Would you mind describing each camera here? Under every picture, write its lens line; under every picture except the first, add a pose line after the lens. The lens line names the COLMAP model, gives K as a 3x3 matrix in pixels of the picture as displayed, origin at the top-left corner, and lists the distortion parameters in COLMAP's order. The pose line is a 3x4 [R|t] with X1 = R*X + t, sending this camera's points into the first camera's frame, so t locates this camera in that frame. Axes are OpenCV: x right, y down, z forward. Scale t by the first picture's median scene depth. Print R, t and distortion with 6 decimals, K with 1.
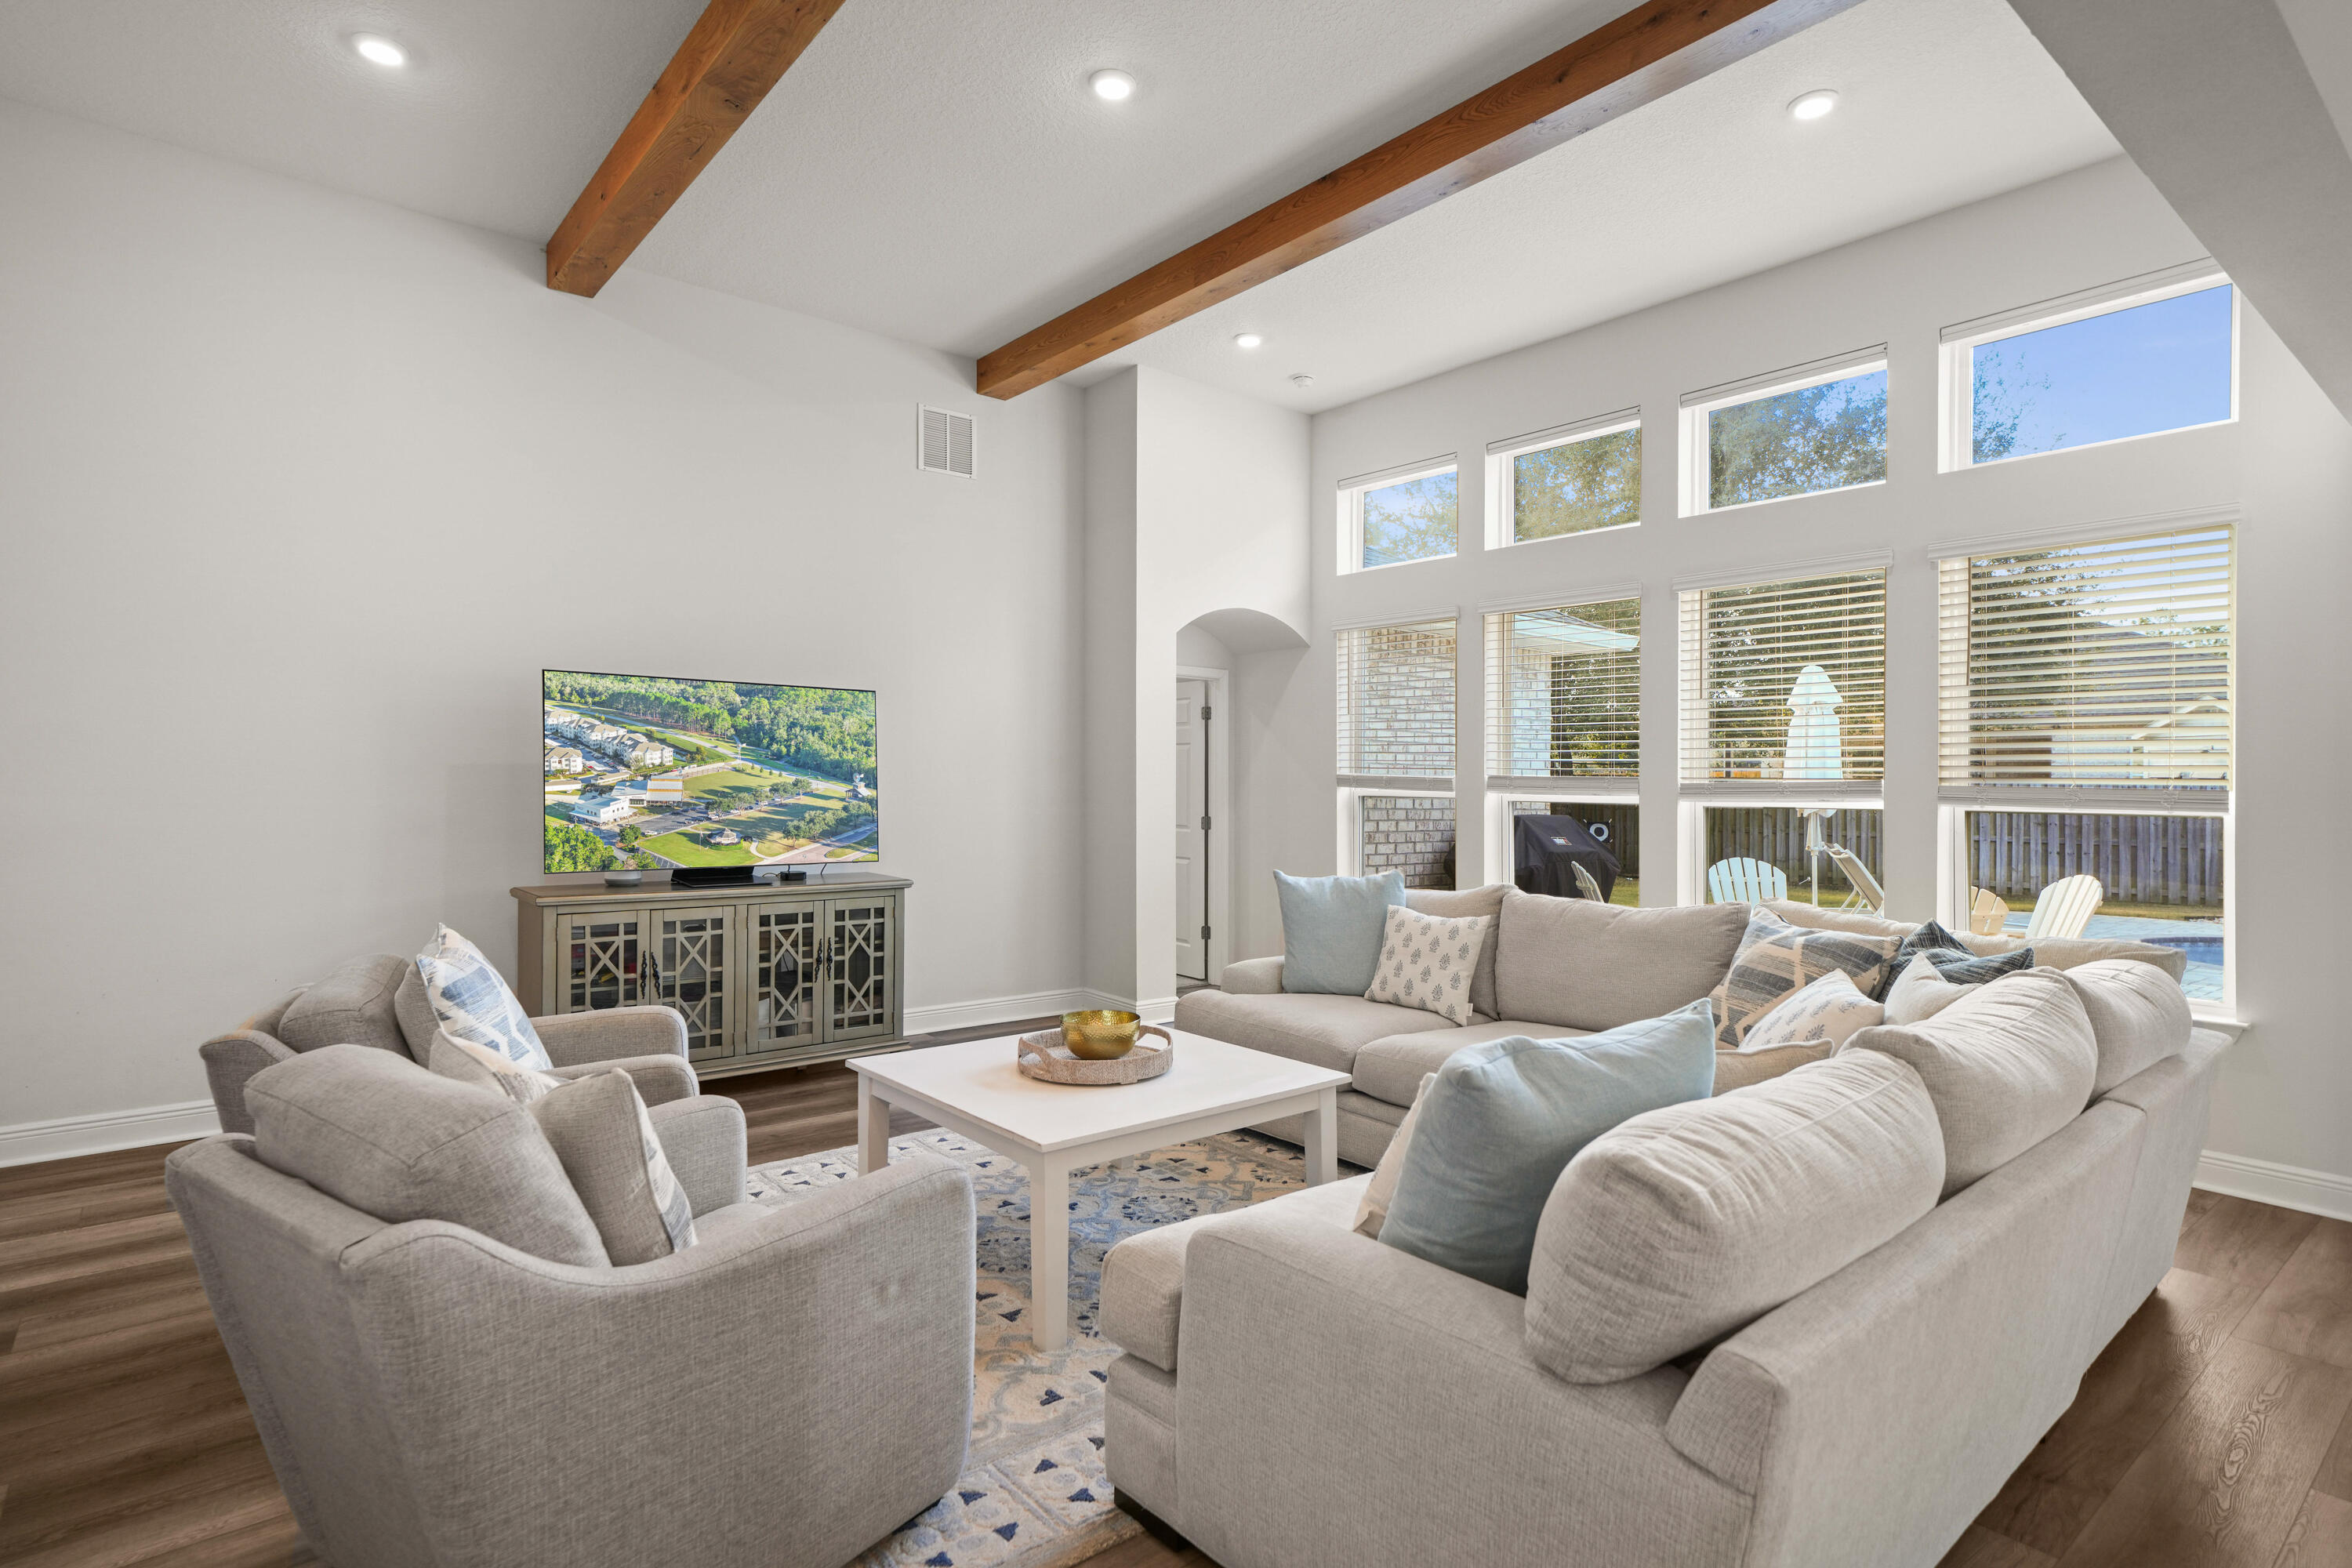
lens RADIAL K [[1177.5, 0, 1185.1], [0, 1177.5, 787.6], [0, 0, 1]] dist [0.016547, 0.000177]
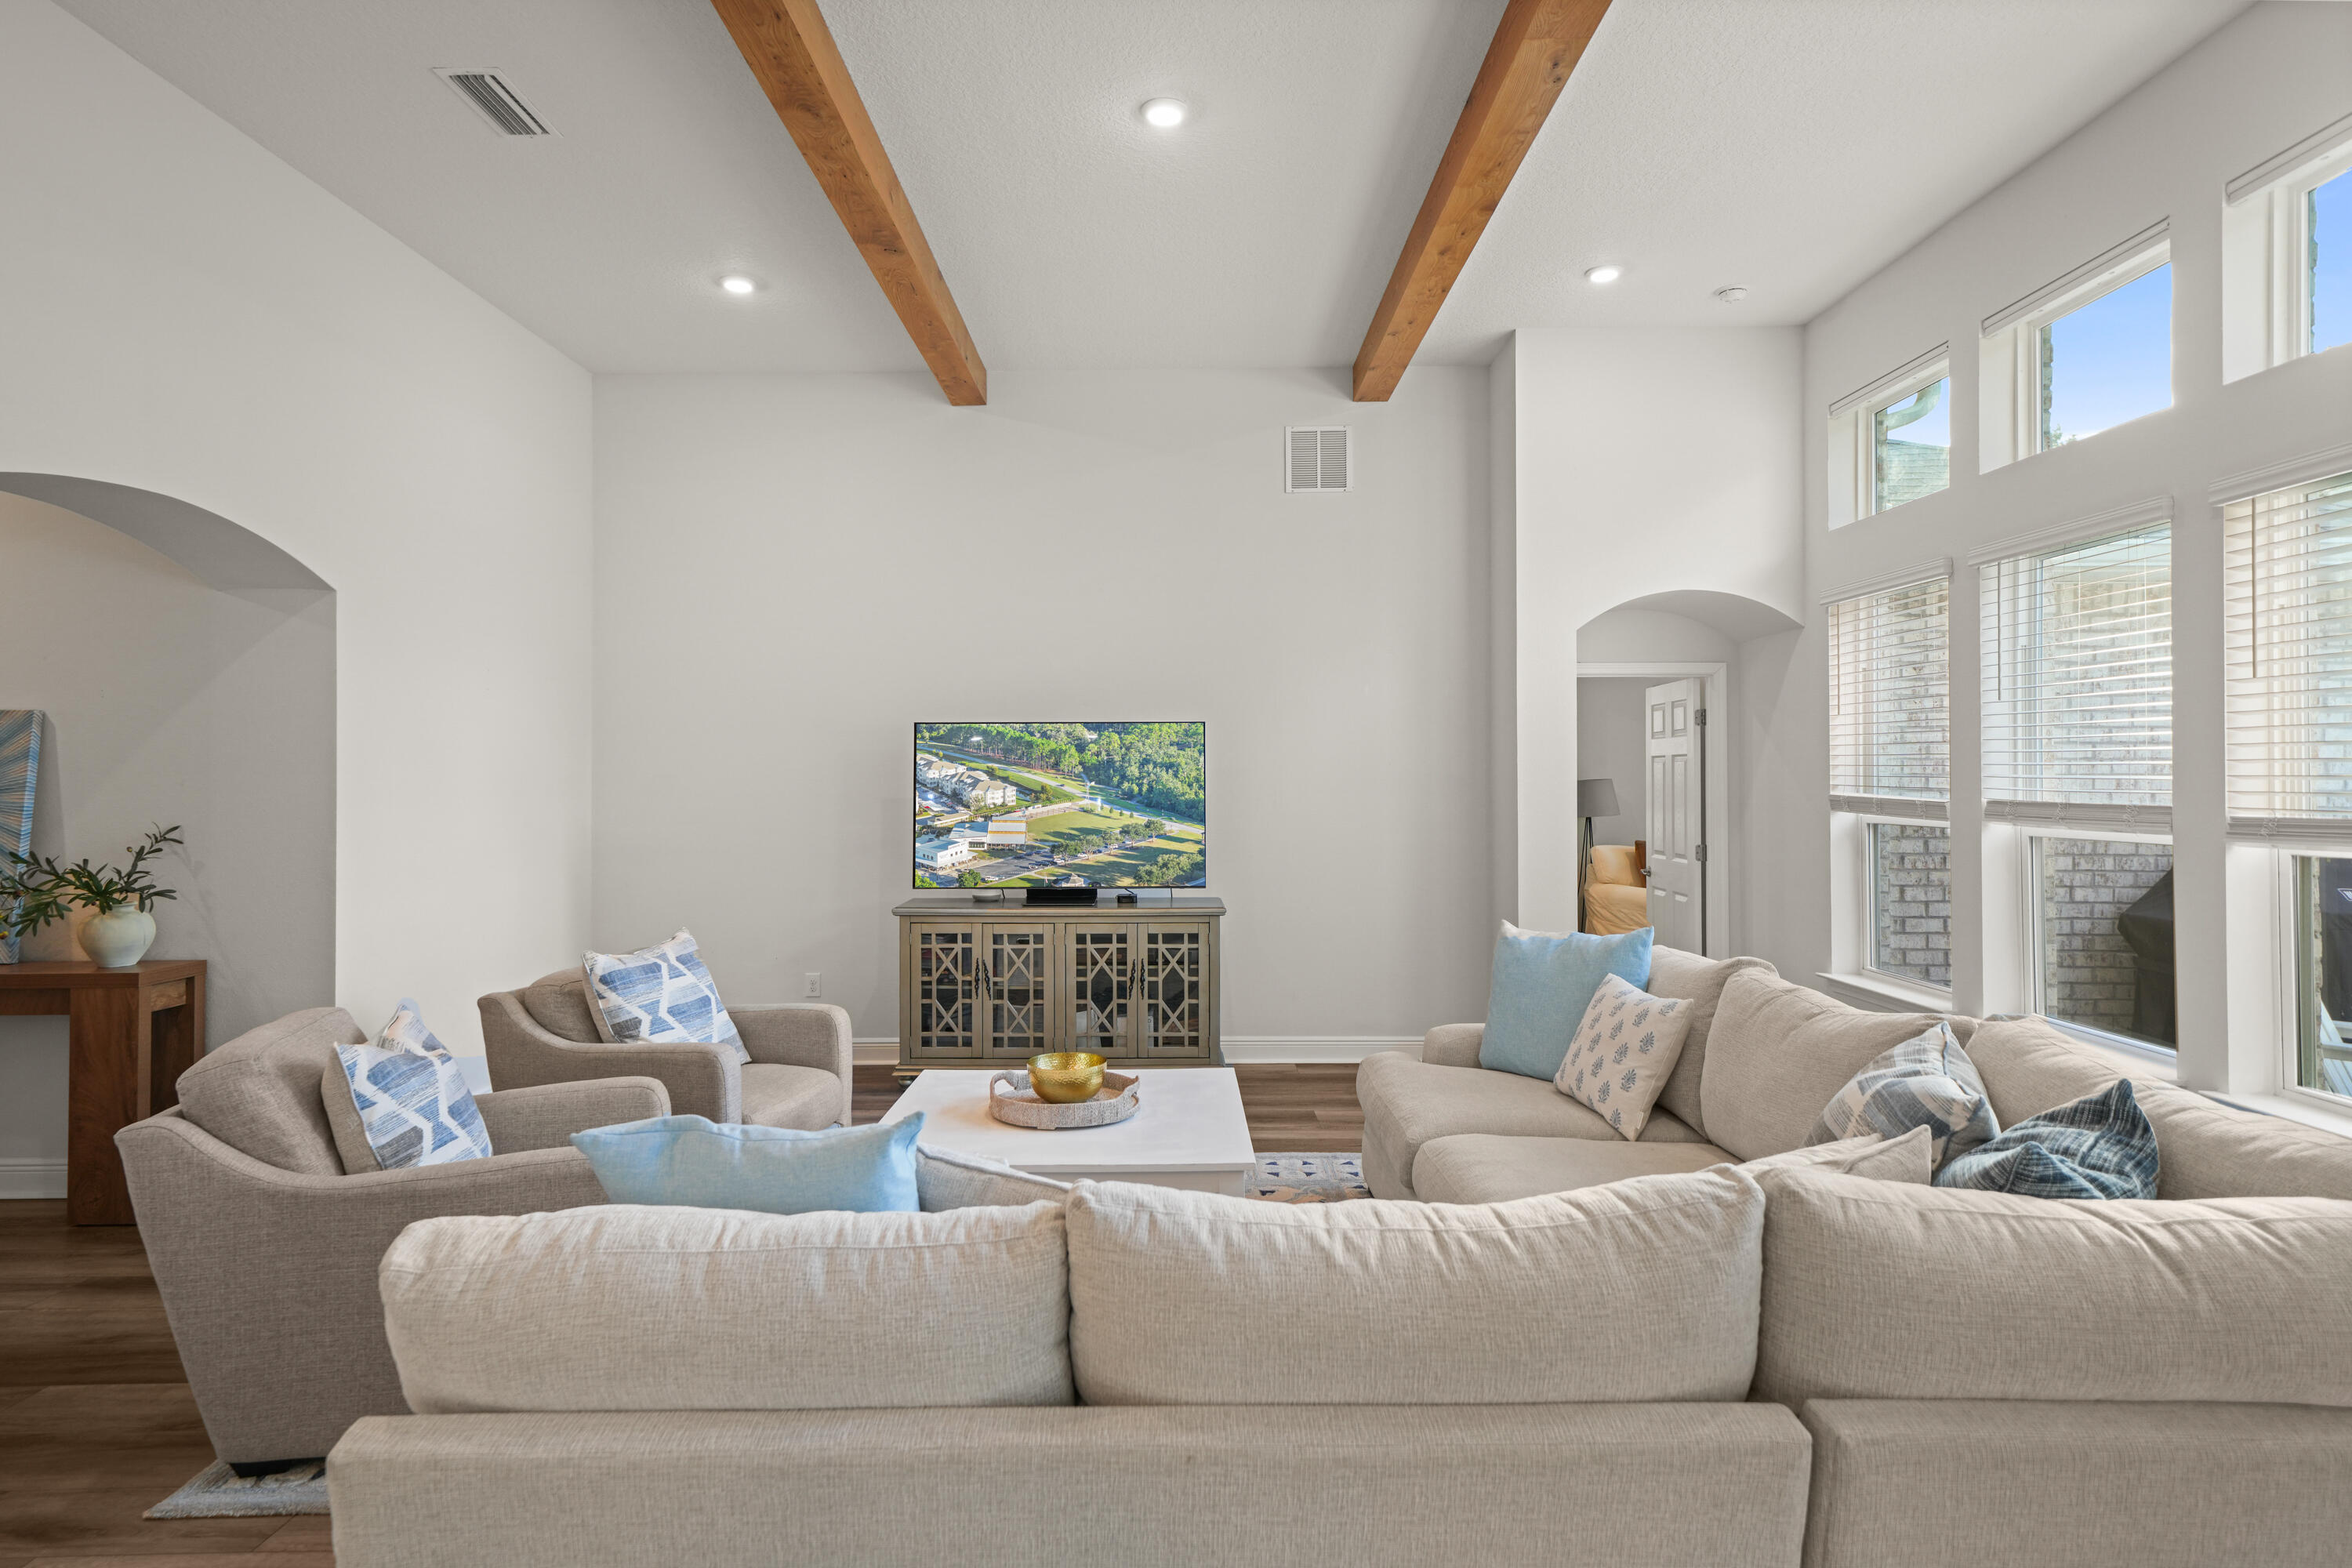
lens RADIAL K [[1262.3, 0, 1188.5], [0, 1262.3, 785.3], [0, 0, 1]] dist [0.021922, -0.001022]
pose [[0.767277, -0.010350, -0.641233, 0.472838], [0.008518, 0.999946, -0.005948, -0.022438], [0.641260, -0.000898, 0.767324, 0.159249]]
